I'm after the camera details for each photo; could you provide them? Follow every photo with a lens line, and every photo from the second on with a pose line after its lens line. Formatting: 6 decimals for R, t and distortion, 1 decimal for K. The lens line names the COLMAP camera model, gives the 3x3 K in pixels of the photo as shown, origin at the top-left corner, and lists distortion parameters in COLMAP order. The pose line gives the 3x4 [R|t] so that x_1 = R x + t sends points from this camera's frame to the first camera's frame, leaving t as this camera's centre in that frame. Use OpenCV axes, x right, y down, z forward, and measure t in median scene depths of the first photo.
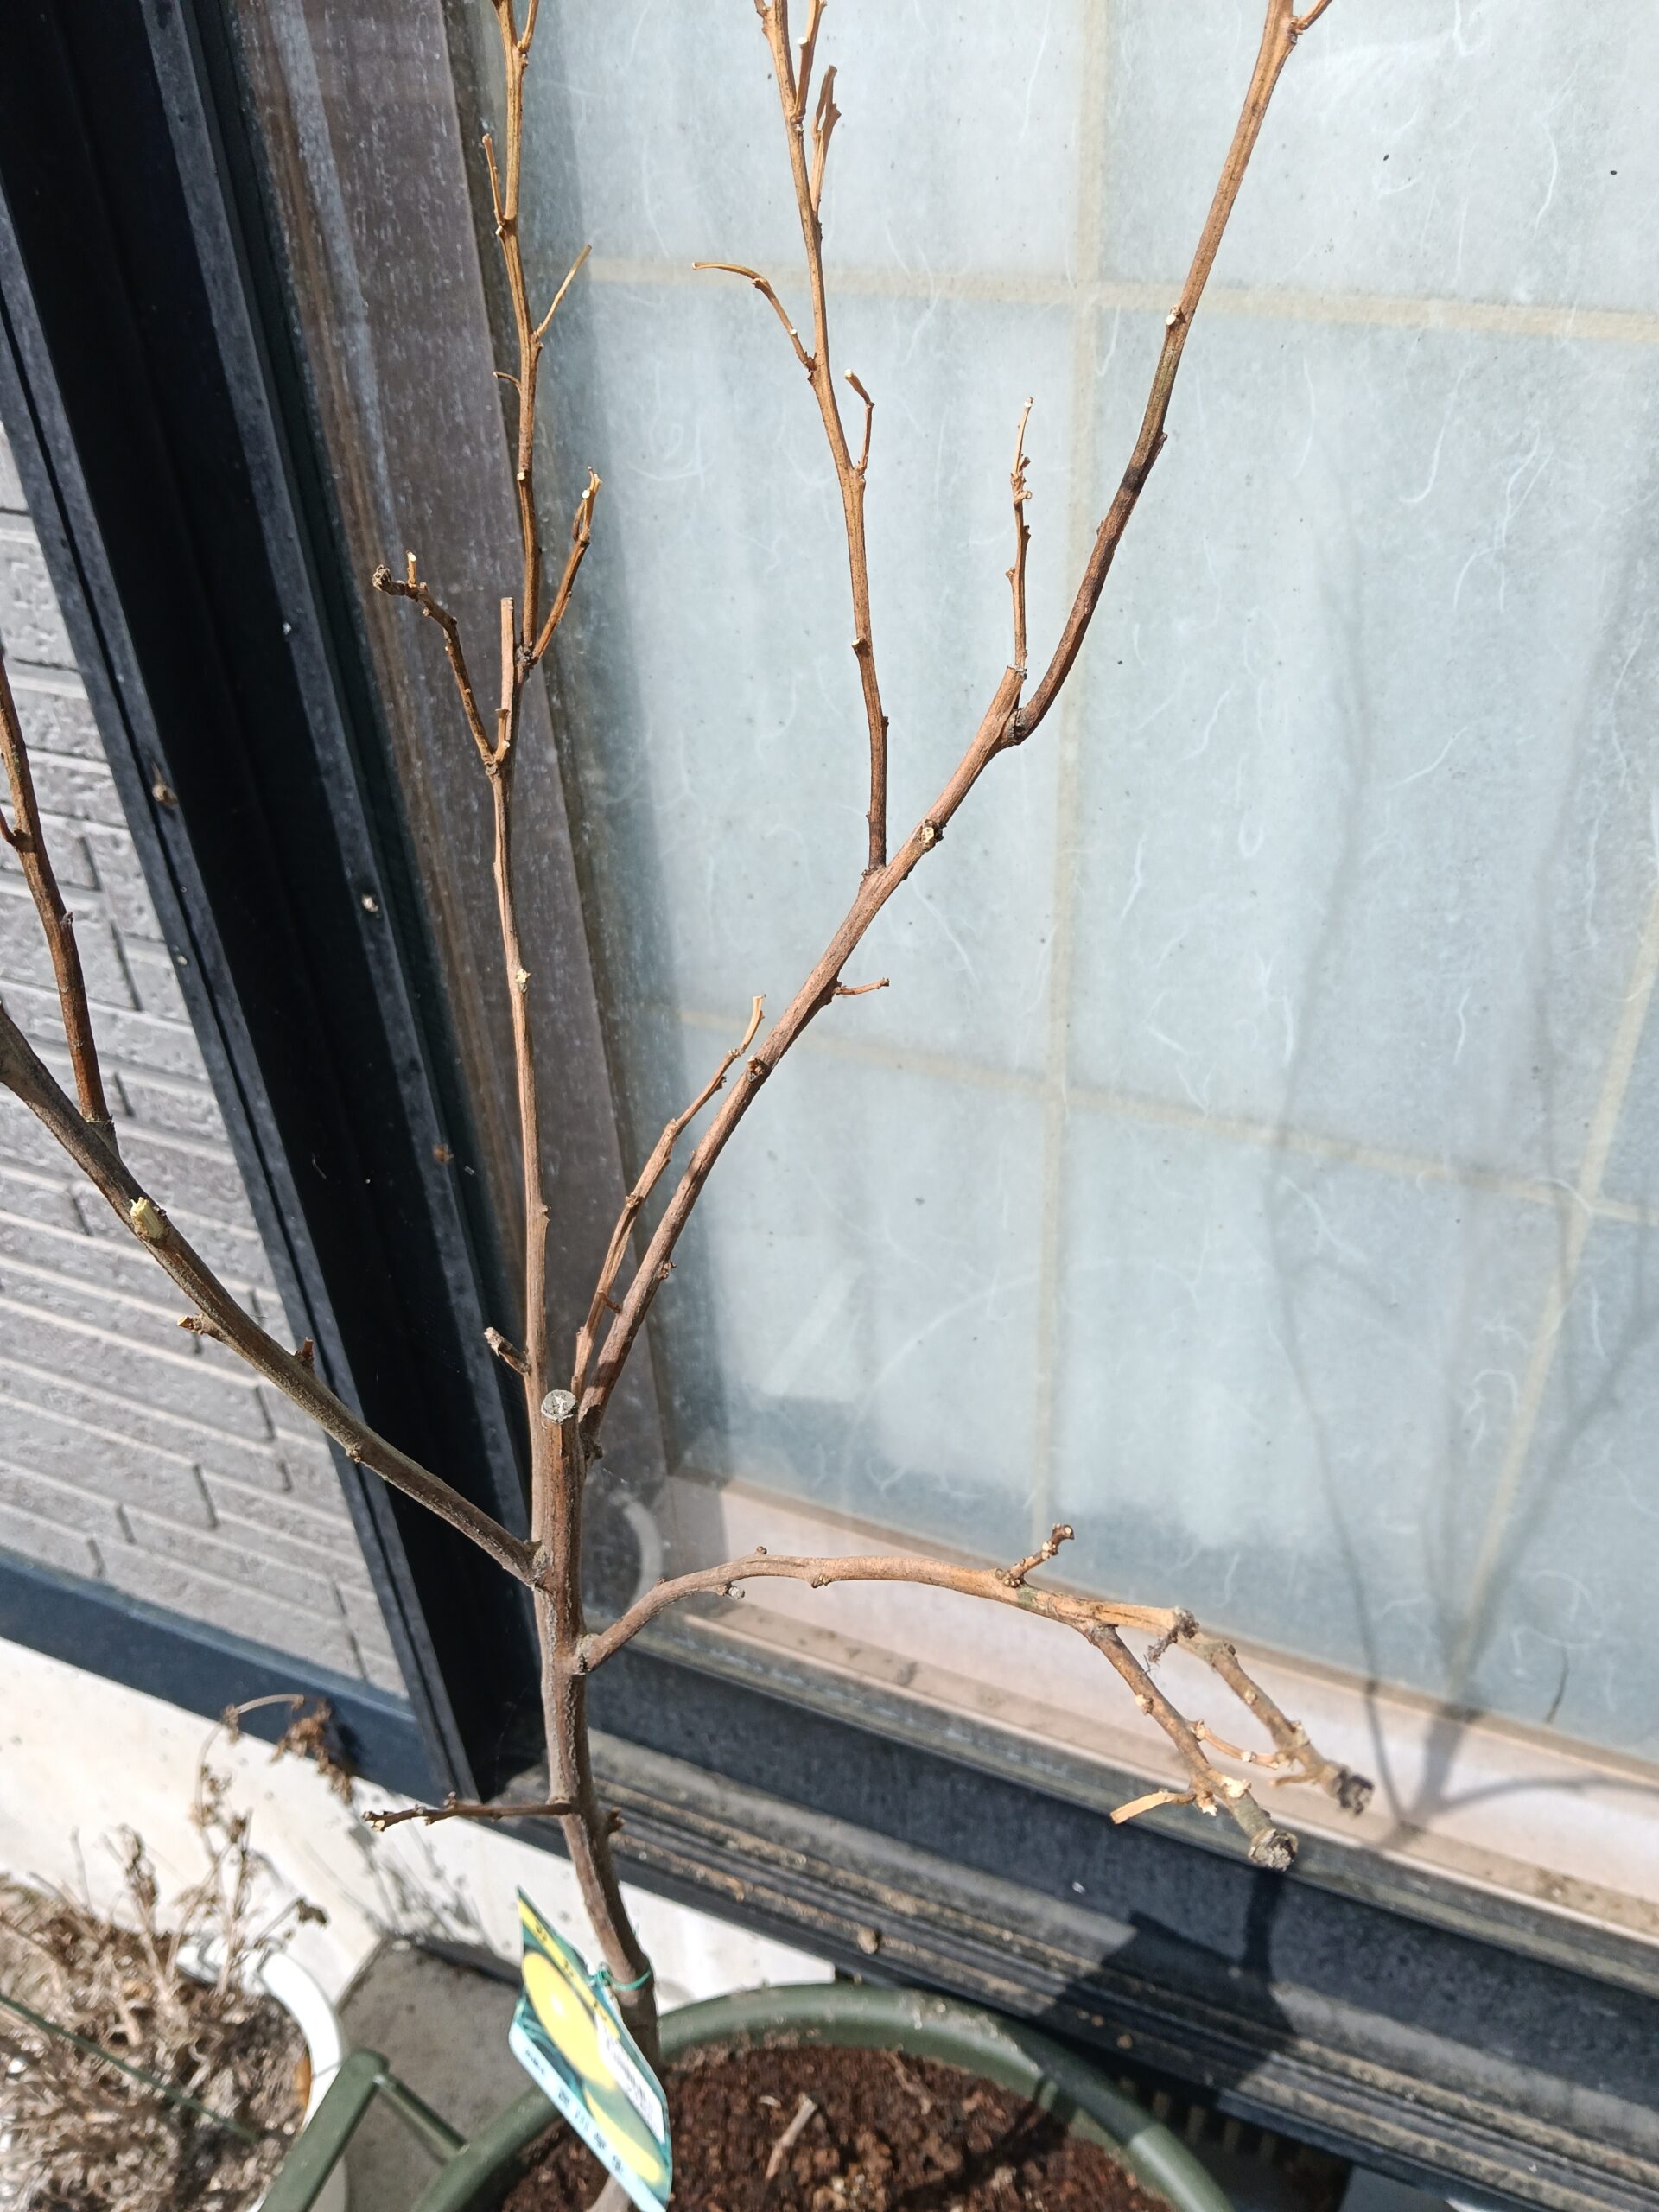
lens RADIAL K [[1764.4, 0, 829.5], [0, 1764.4, 1106.0], [0, 0, 1]] dist [0.191304, -0.478880]
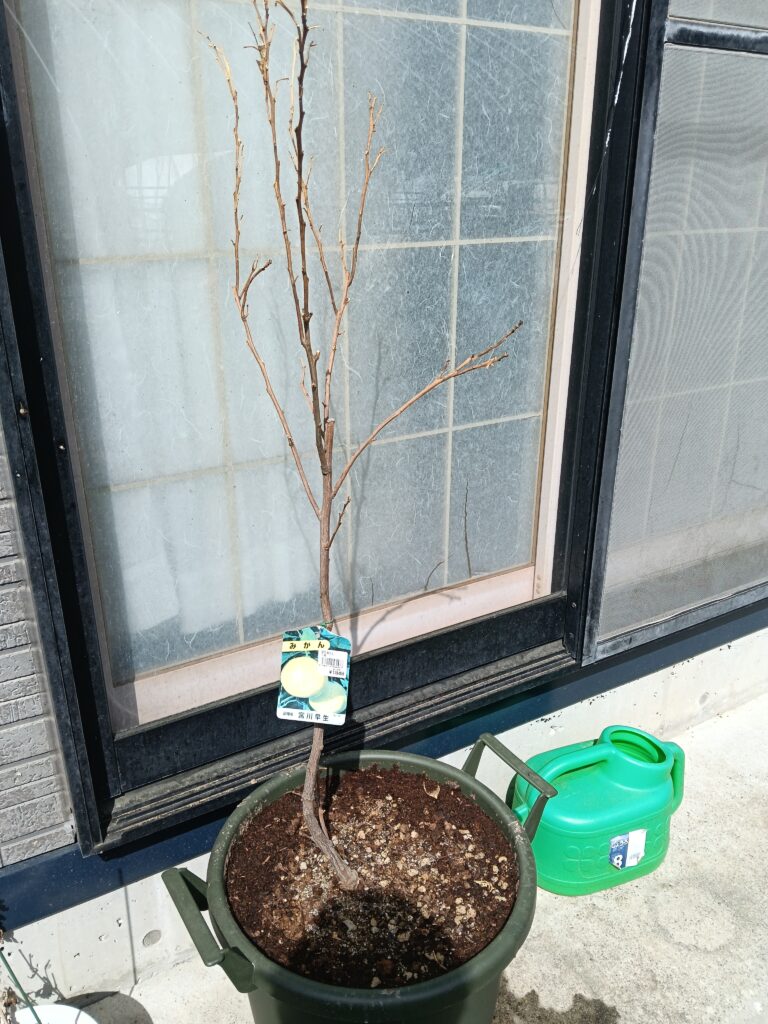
lens RADIAL K [[816.8, 0, 384.0], [0, 816.8, 512.0], [0, 0, 1]] dist [0.191304, -0.478880]
pose [[0.581335, -0.262170, 0.770270, -0.945516], [0.467823, 0.882244, -0.052791, 0.287588], [-0.665726, 0.391039, 0.635529, -0.233631]]
